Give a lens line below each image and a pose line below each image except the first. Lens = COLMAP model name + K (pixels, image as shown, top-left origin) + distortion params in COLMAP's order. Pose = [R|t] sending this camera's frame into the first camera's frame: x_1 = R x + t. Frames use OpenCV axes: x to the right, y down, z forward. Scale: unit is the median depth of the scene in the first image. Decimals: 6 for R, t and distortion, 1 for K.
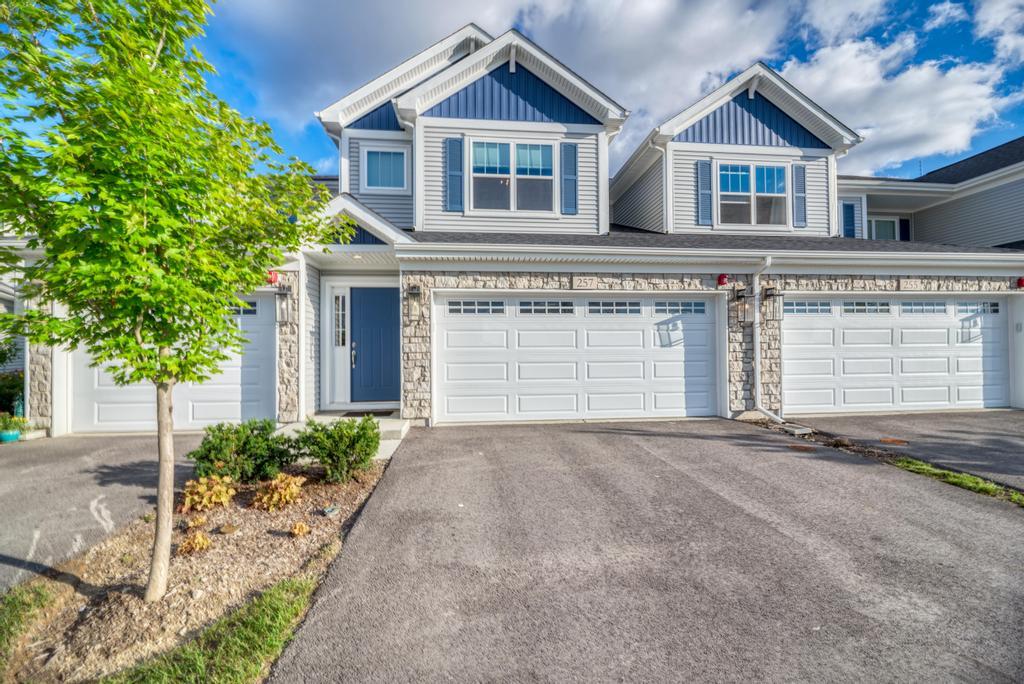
lens RADIAL K [[416.6, 0, 509.6], [0, 416.6, 343.8], [0, 0, 1]] dist [-0.007006, -0.001696]
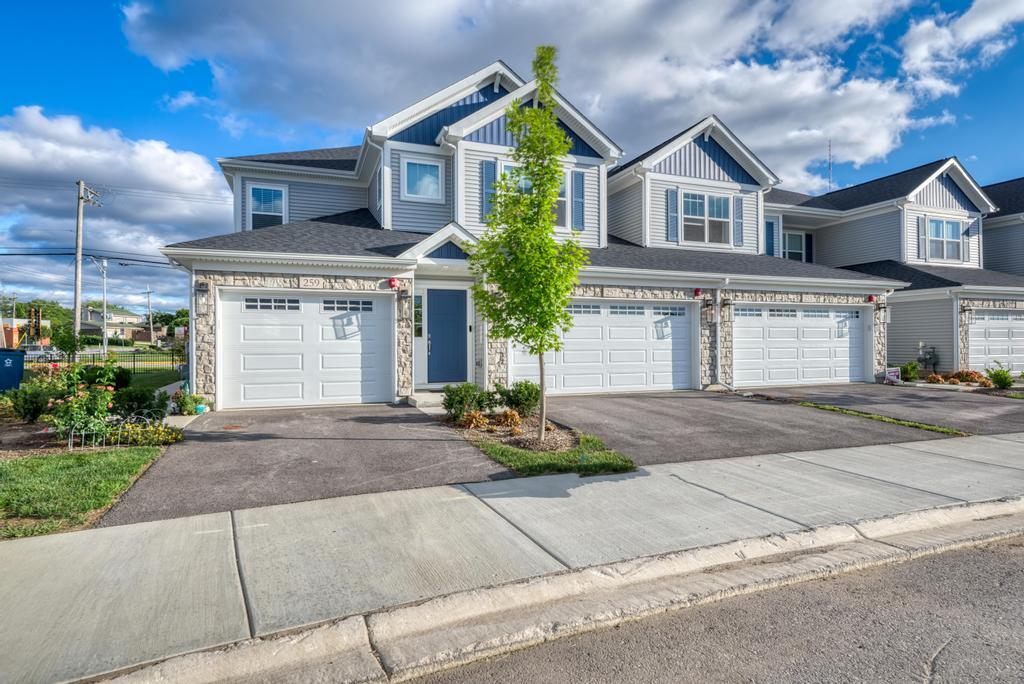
lens RADIAL K [[556.6, 0, 512.5], [0, 556.6, 338.5], [0, 0, 1]] dist [-0.006693, 0.001118]
pose [[0.964920, 0.006392, 0.262467, -0.565262], [-0.007586, 0.999965, 0.003536, 0.001525], [-0.262435, -0.005403, 0.964935, -0.633844]]
